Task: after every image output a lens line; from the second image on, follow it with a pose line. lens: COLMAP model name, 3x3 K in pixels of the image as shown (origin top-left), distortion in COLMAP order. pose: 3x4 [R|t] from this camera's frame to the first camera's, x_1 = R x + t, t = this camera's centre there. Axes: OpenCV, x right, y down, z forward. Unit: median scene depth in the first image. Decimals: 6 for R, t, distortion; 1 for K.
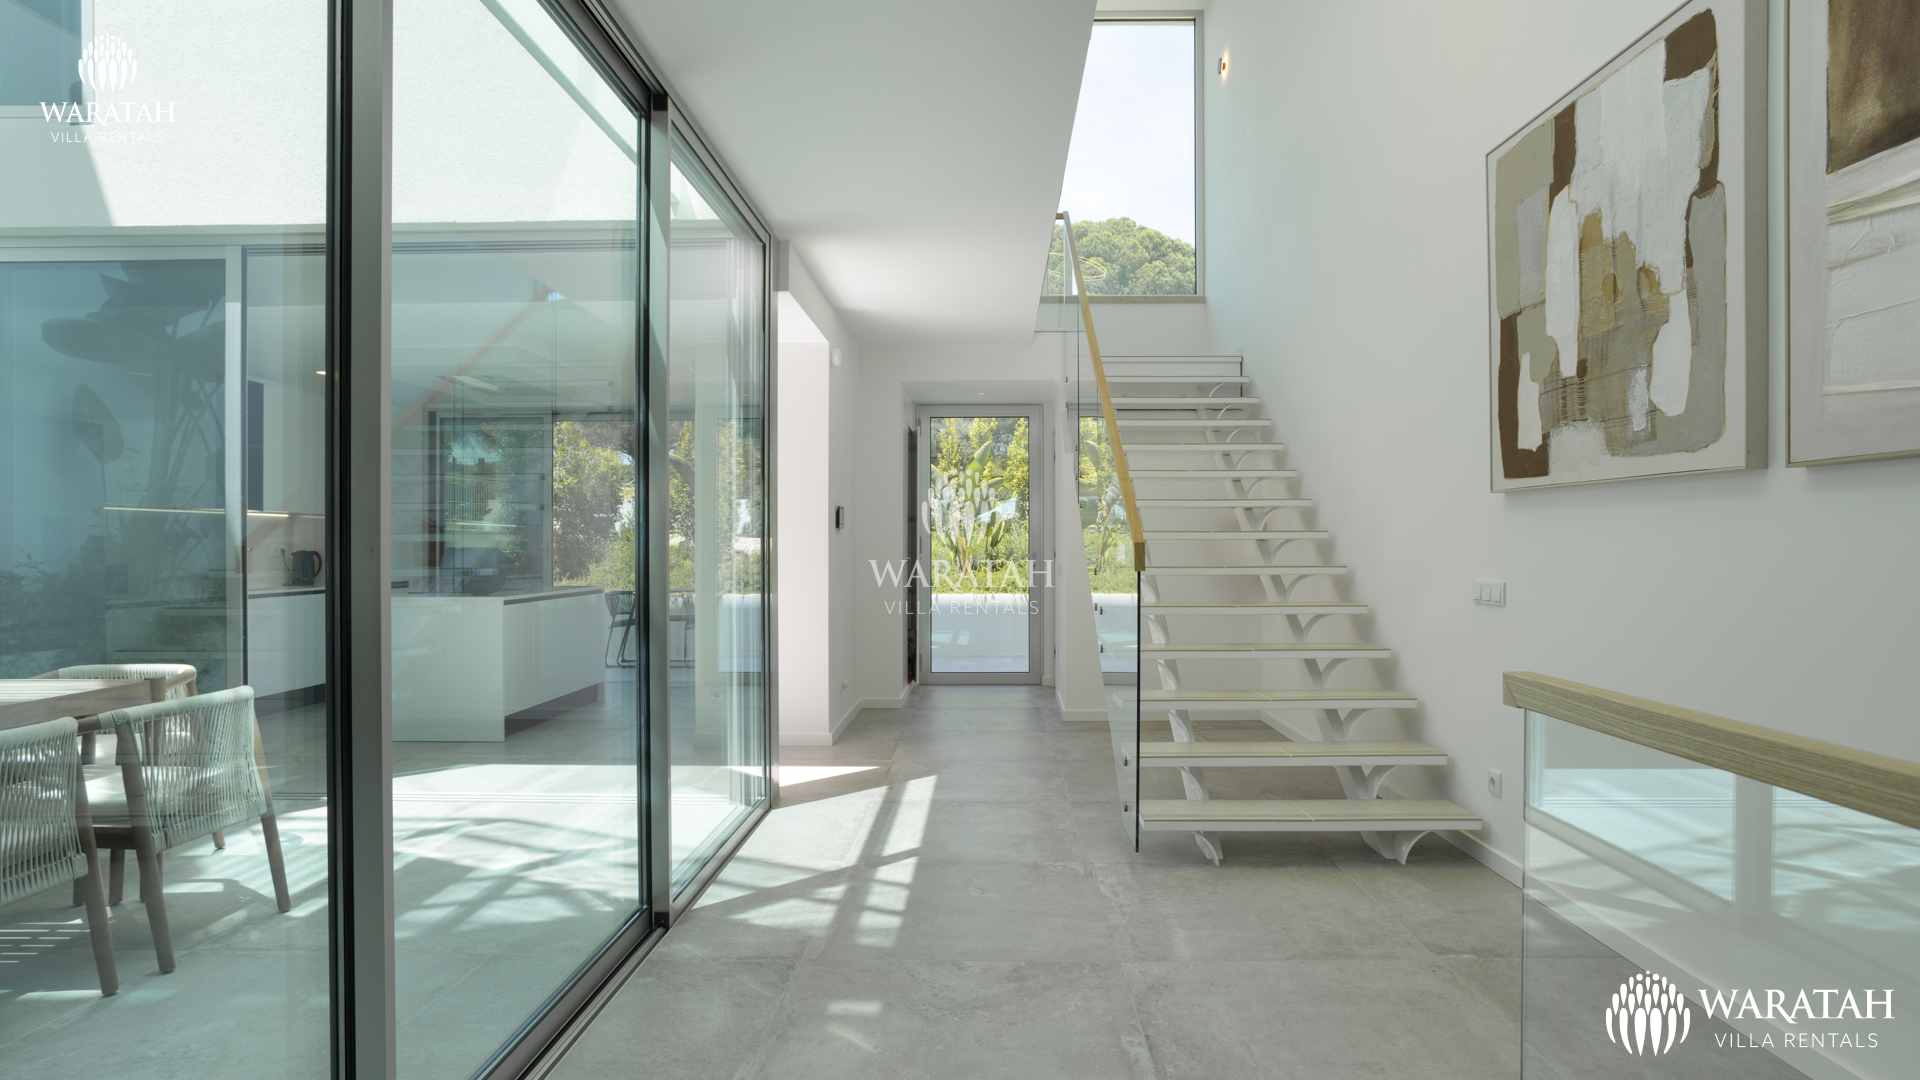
lens RADIAL K [[1002.0, 0, 956.8], [0, 1002.0, 550.8], [0, 0, 1]] dist [-0.002982, 0.000484]
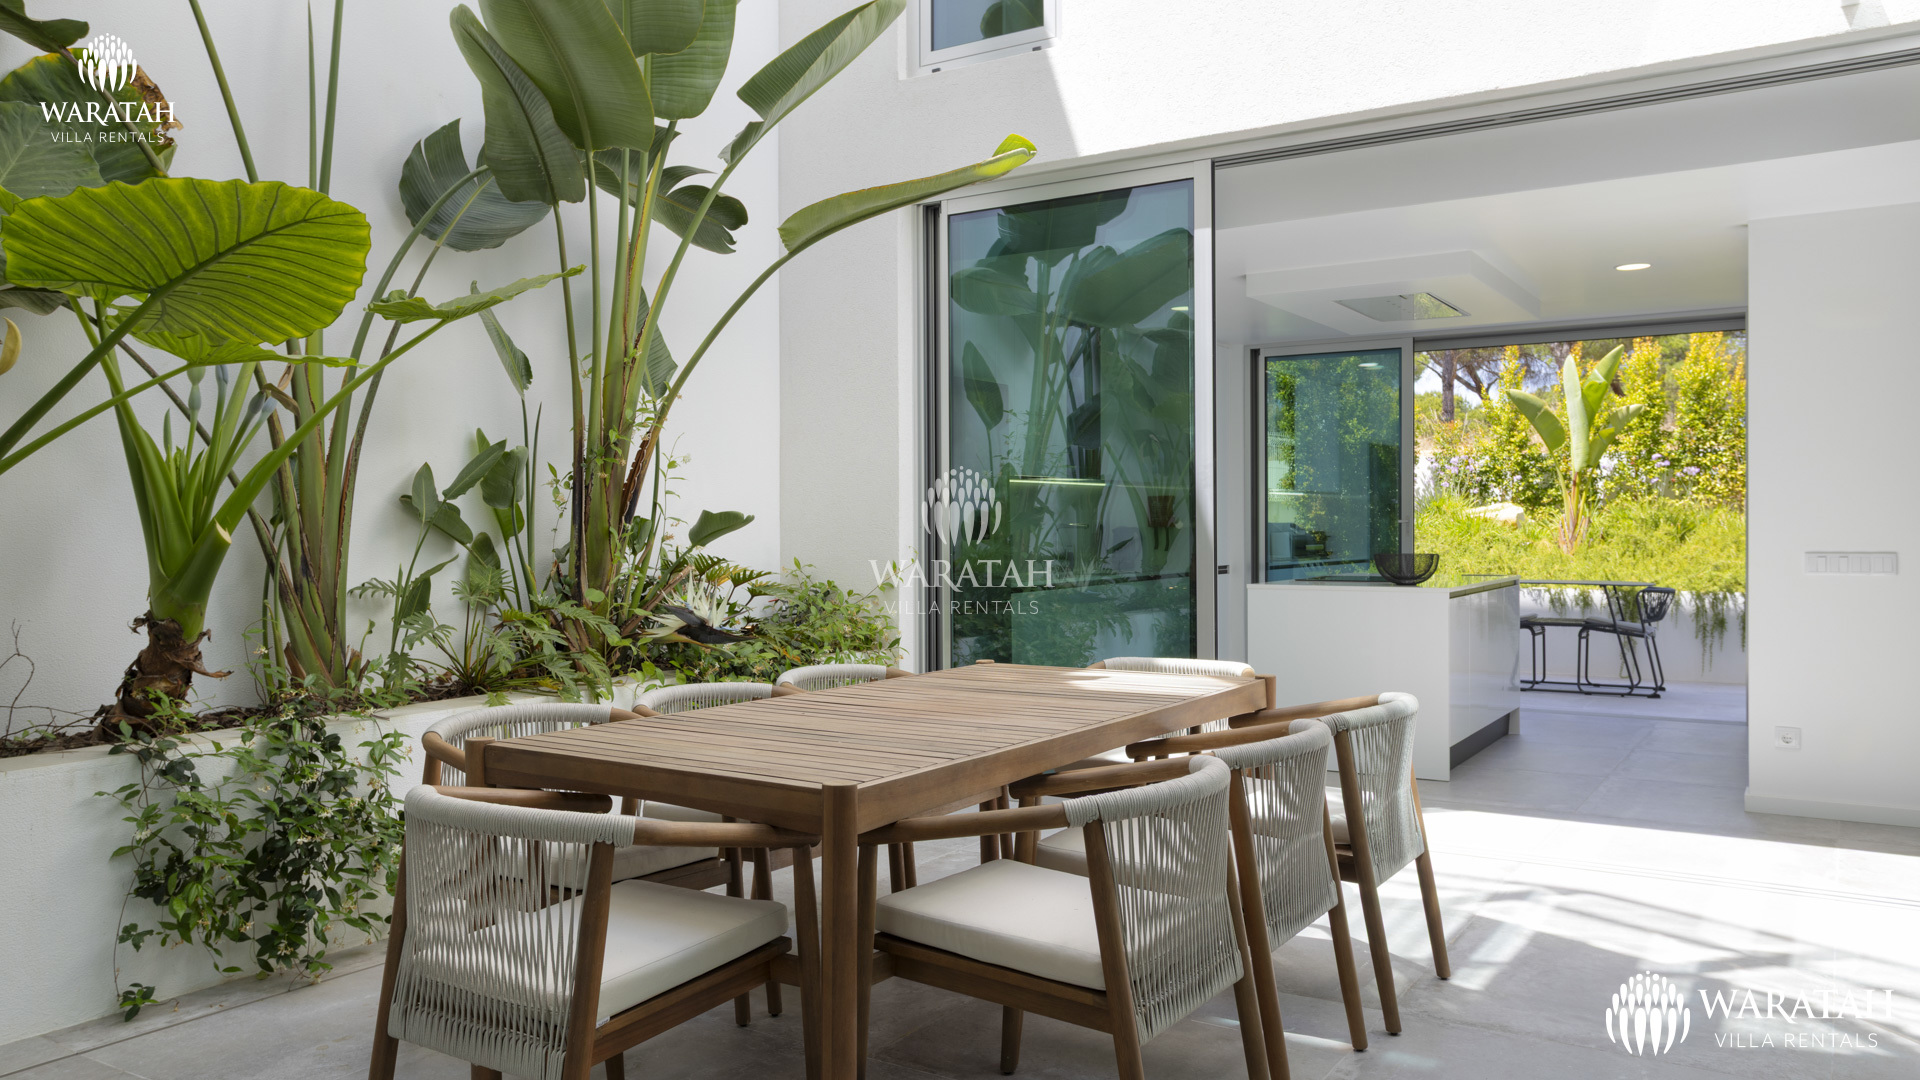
lens RADIAL K [[1395.2, 0, 956.7], [0, 1395.2, 530.0], [0, 0, 1]] dist [-0.000125, -0.000142]
pose [[0.857462, -0.000260, -0.514548, -0.262612], [0.001068, 0.999999, 0.001275, 0.001564], [0.514547, -0.001643, 0.857461, -0.090493]]
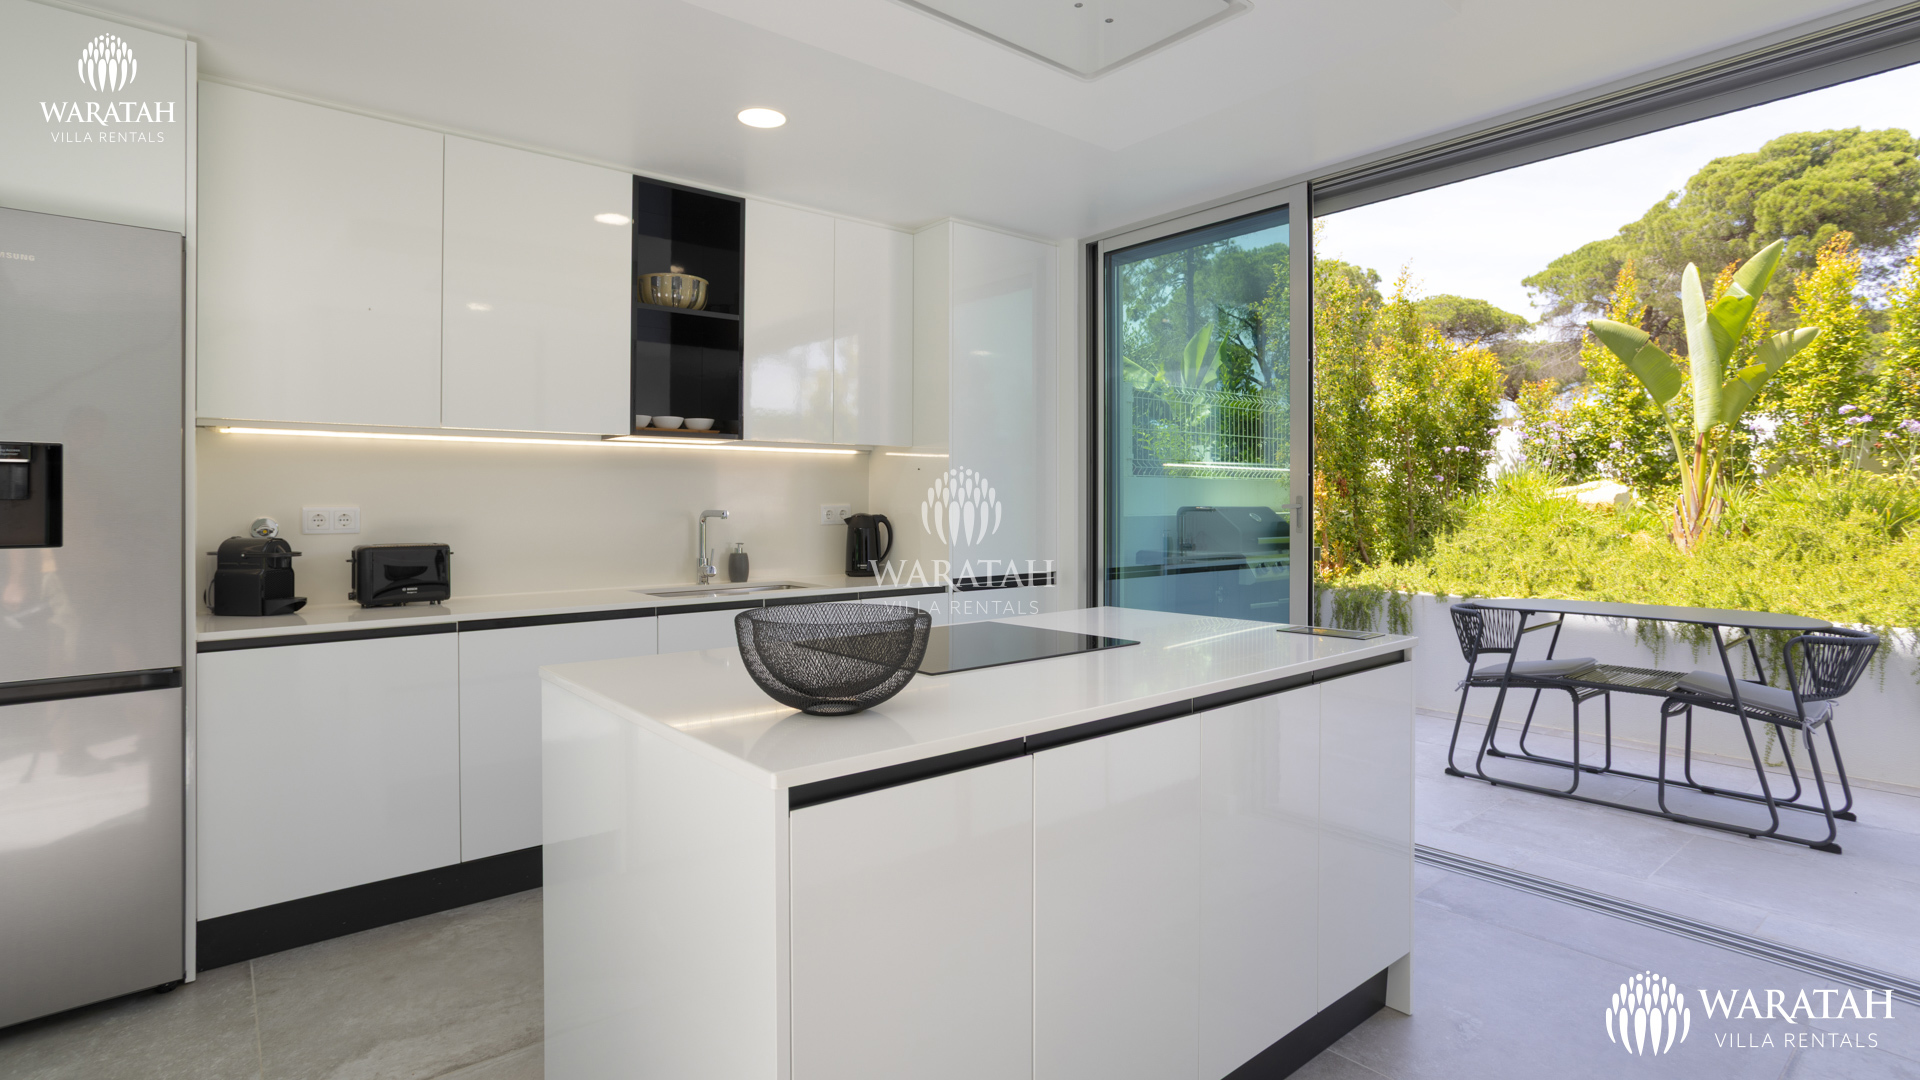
lens RADIAL K [[934.0, 0, 996.5], [0, 934.0, 505.2], [0, 0, 1]] dist [0.001729, 0.007747]
pose [[0.679285, -0.001370, -0.733873, -0.329248], [-0.000334, 0.999998, -0.002176, -0.005356], [0.733874, 0.001724, 0.679283, 1.025287]]
